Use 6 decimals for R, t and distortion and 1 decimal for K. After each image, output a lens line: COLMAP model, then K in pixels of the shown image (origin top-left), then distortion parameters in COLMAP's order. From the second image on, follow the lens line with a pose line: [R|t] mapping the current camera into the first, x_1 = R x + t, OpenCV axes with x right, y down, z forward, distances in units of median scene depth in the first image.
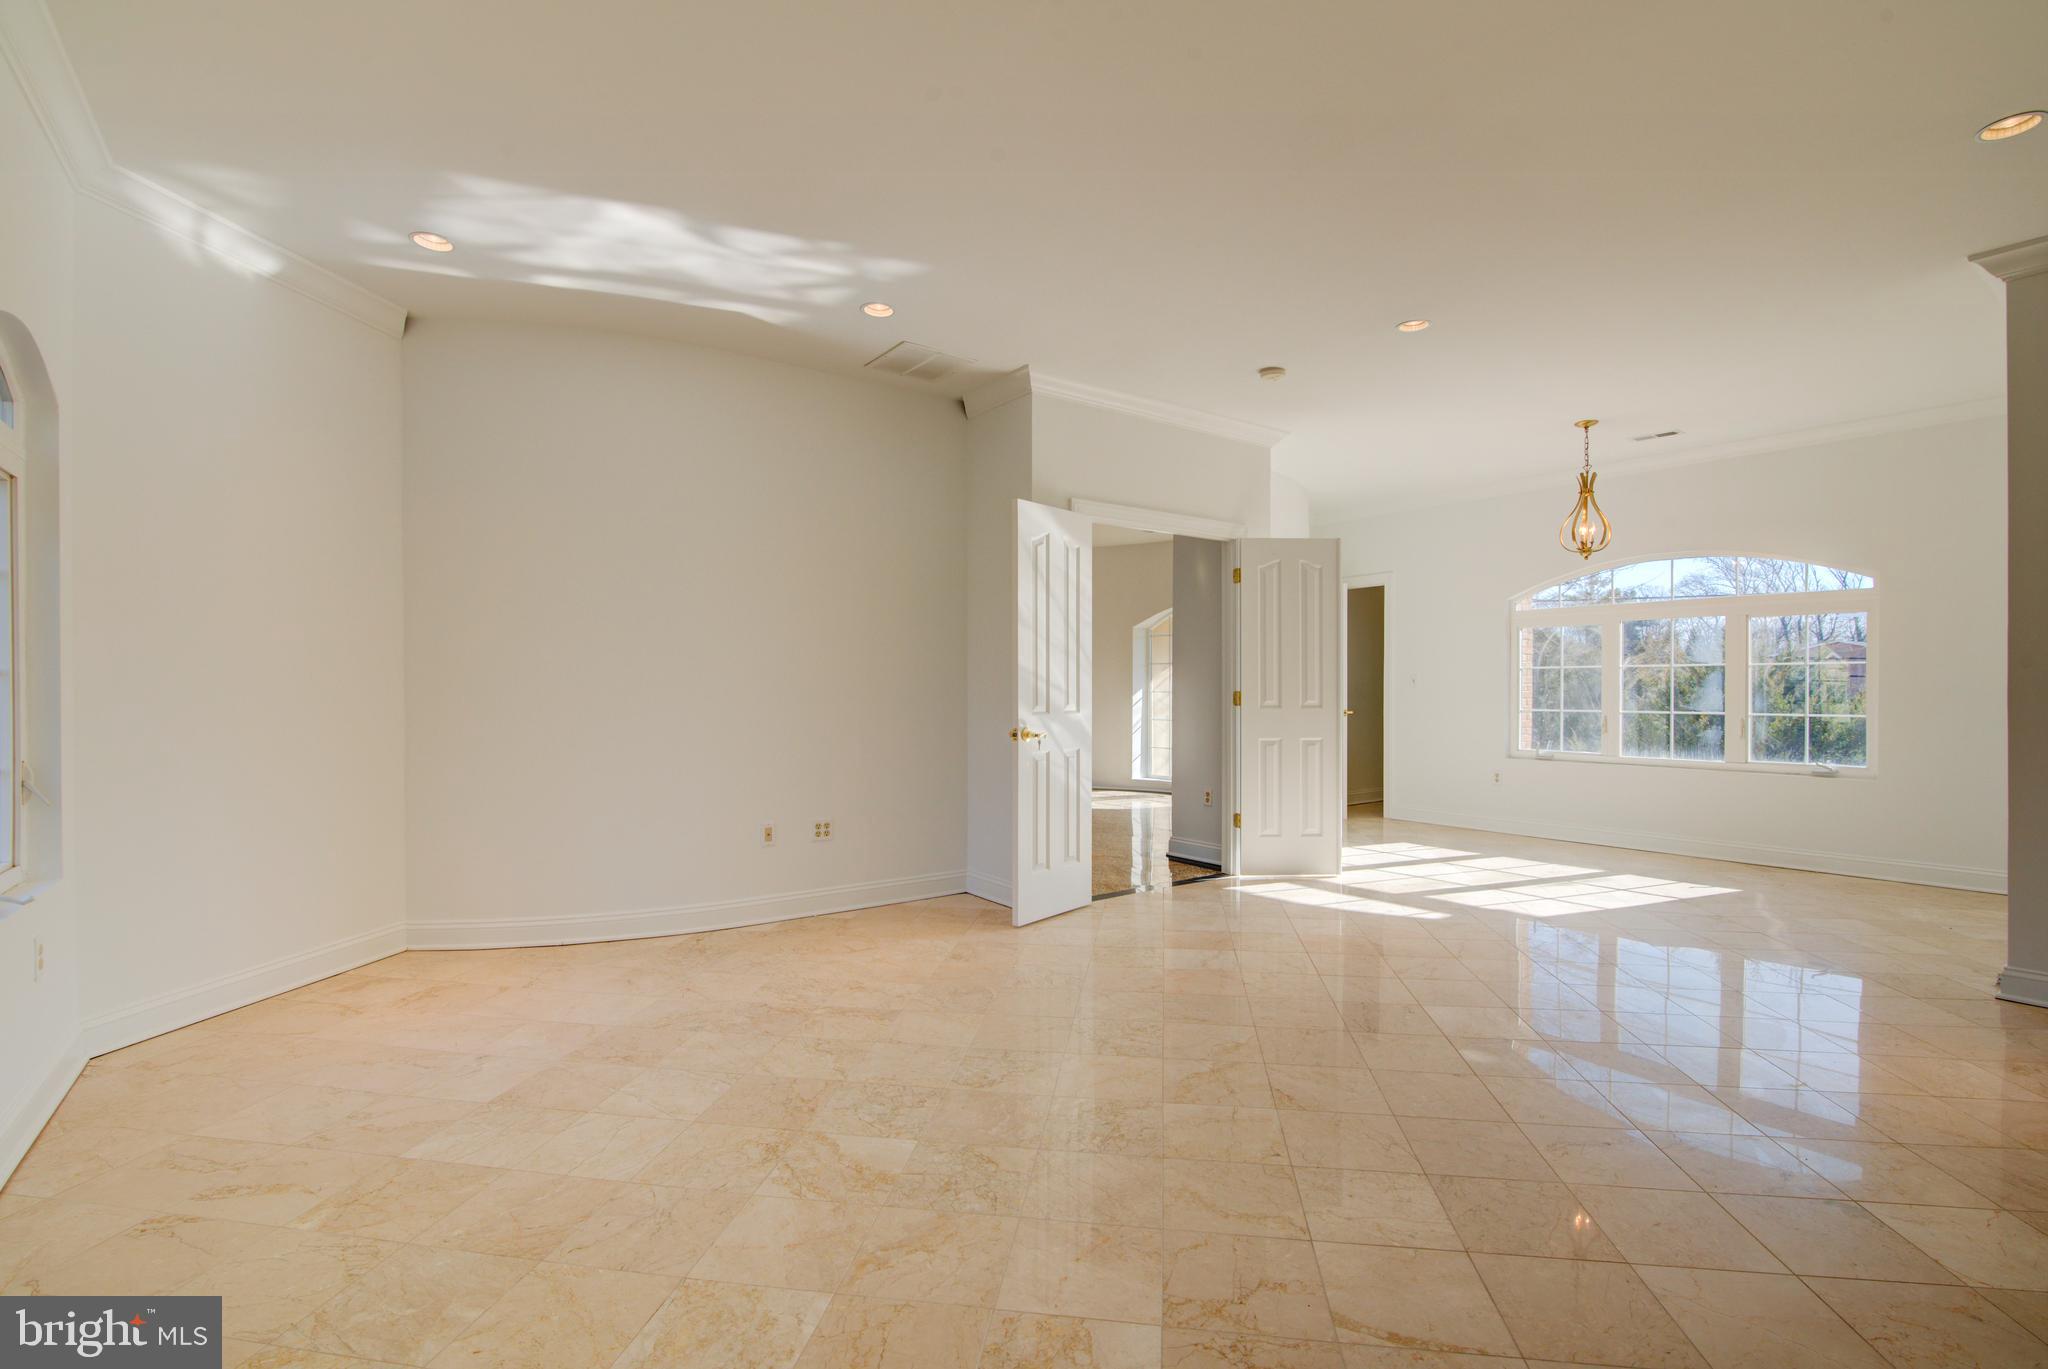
lens RADIAL K [[932.6, 0, 1023.1], [0, 932.6, 687.8], [0, 0, 1]] dist [-0.021920, 0.001714]
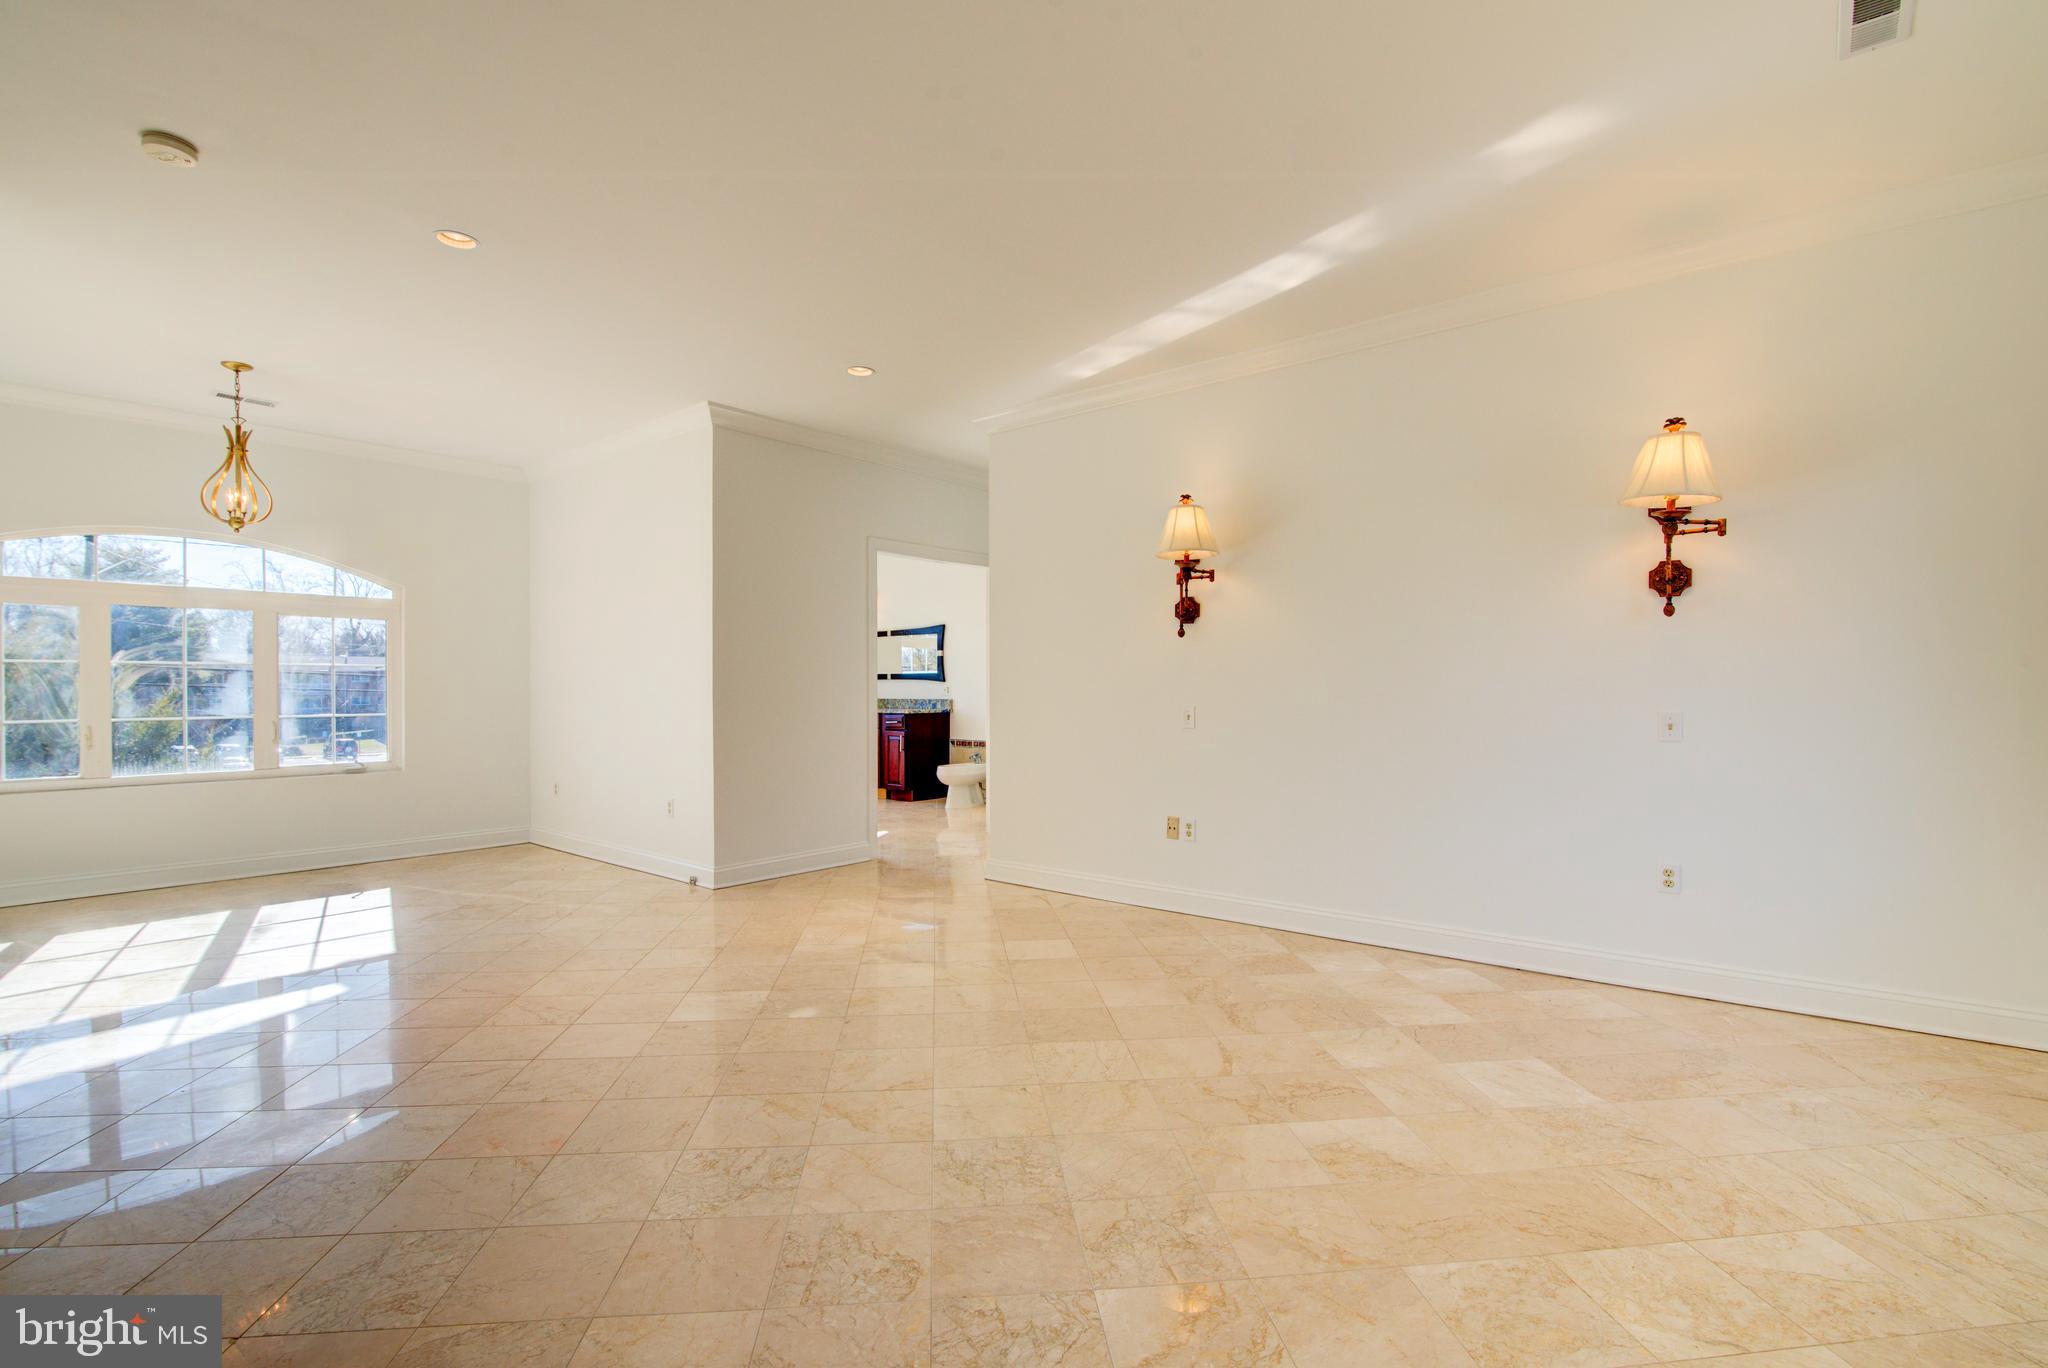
lens RADIAL K [[932.6, 0, 1024.7], [0, 932.6, 686.9], [0, 0, 1]] dist [-0.021920, 0.001714]
pose [[-0.243171, -0.000977, 0.969983, -0.527138], [0.004087, 0.999990, 0.002032, -0.001336], [-0.969975, 0.004459, -0.243164, 0.788855]]
